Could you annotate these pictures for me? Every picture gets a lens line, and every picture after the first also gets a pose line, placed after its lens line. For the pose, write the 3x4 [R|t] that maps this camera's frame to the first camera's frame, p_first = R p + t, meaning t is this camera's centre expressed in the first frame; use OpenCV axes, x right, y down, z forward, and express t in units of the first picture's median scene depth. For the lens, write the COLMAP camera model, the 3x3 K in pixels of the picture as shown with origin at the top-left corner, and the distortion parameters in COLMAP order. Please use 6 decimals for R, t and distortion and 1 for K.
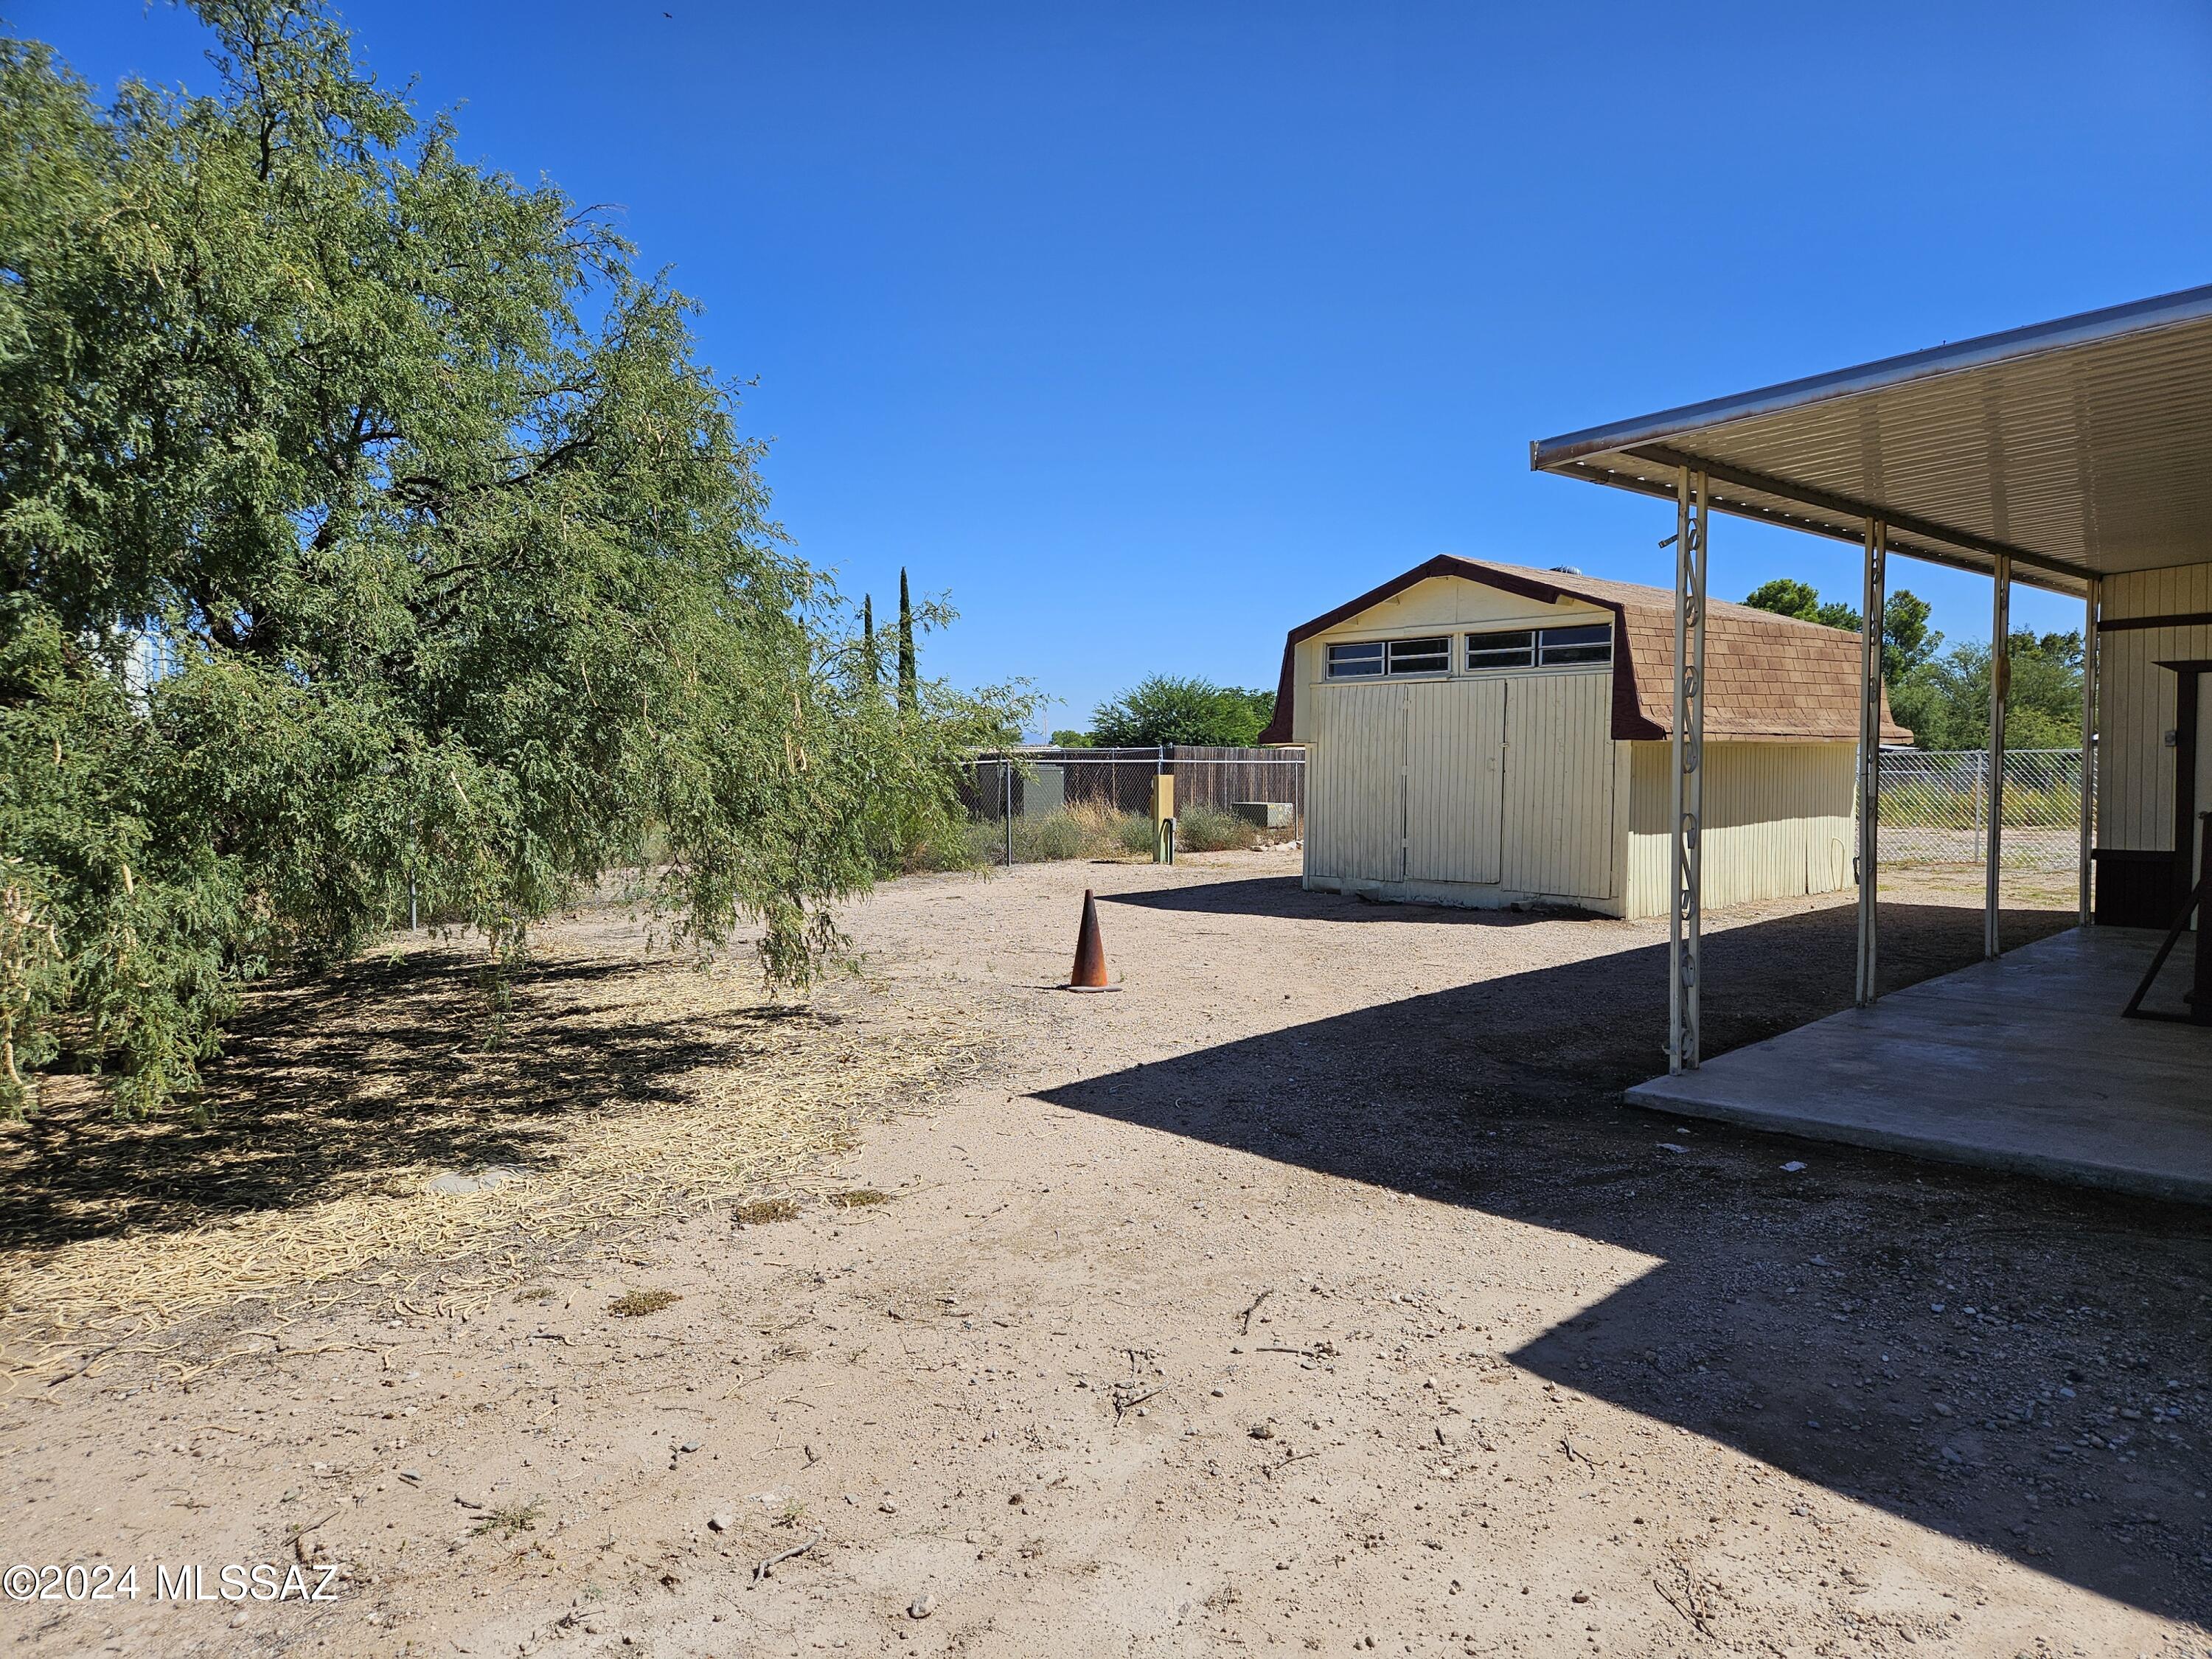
lens RADIAL K [[1483.4, 0, 1104.2], [0, 1483.4, 829.9], [0, 0, 1]] dist [0.070928, -0.055145]
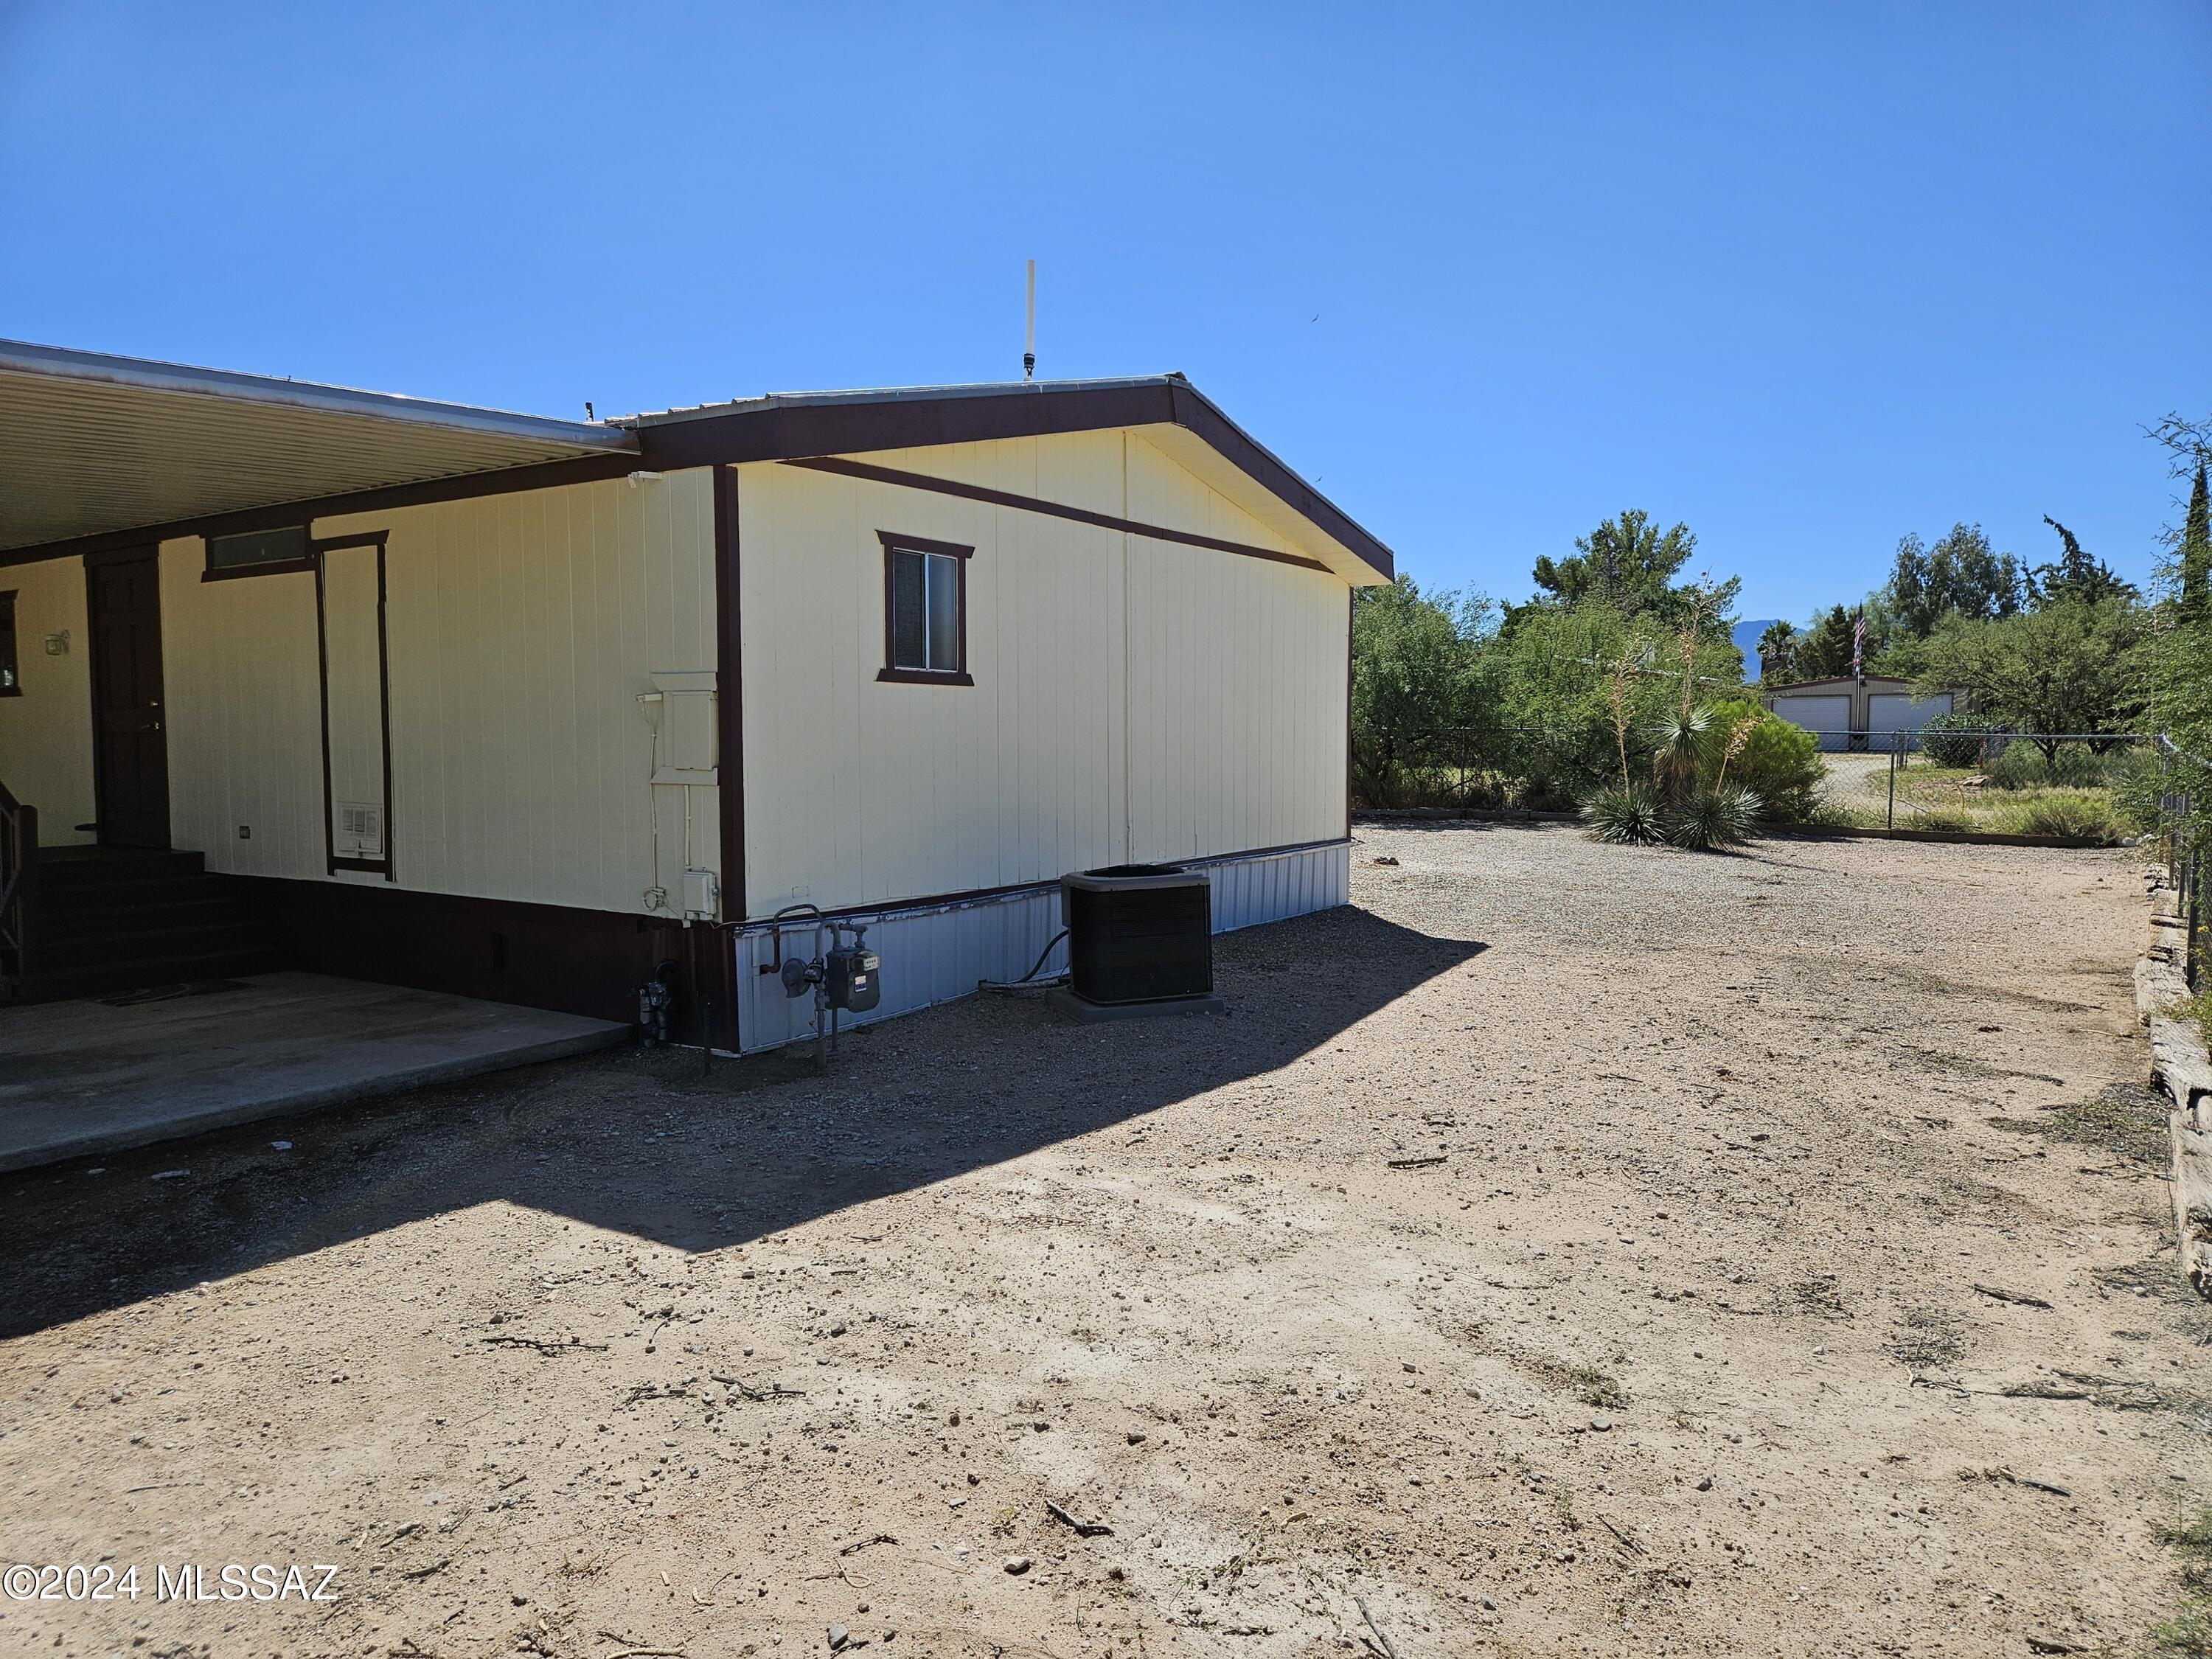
lens RADIAL K [[1483.4, 0, 1106.3], [0, 1483.4, 830.2], [0, 0, 1]] dist [0.070928, -0.055145]
pose [[-0.195732, -0.048715, 0.979447, -1.080246], [0.058576, 0.996401, 0.061265, -0.038370], [-0.978906, 0.069364, -0.192174, 1.029576]]
